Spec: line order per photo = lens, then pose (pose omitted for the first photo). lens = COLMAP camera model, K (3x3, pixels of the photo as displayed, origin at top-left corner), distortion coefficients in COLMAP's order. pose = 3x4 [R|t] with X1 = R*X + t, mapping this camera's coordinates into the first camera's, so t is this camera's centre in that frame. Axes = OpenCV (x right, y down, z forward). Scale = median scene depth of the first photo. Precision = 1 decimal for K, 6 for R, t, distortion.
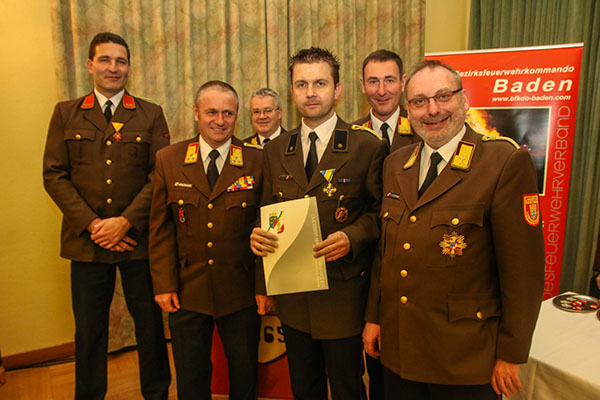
lens RADIAL K [[465.4, 0, 302.3], [0, 465.4, 201.5], [0, 0, 1]] dist [-0.119704, 0.116509]
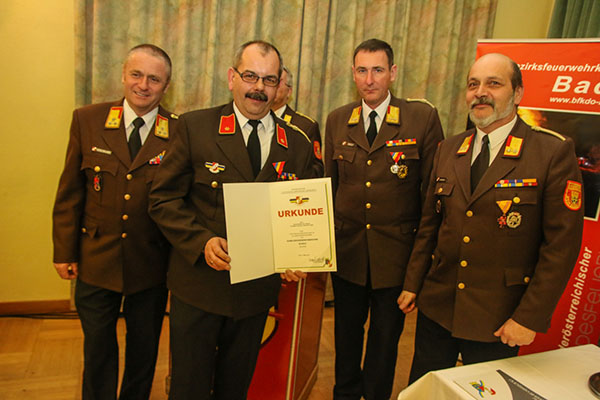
lens RADIAL K [[464.1, 0, 299.5], [0, 464.1, 201.0], [0, 0, 1]] dist [-0.122294, 0.125096]
pose [[0.977734, 0.133166, -0.162180, 0.123152], [-0.127309, 0.990794, 0.046031, -0.017349], [0.166817, -0.024360, 0.985687, 0.093810]]
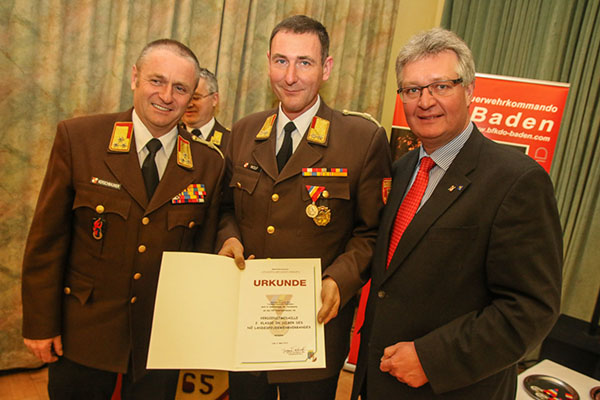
lens RADIAL K [[471.5, 0, 301.9], [0, 471.5, 206.0], [0, 0, 1]] dist [-0.114831, 0.103434]
pose [[0.975646, 0.129128, 0.177316, -0.046224], [-0.129186, 0.991556, -0.011264, -0.017383], [-0.177274, -0.011917, 0.984089, 0.149110]]
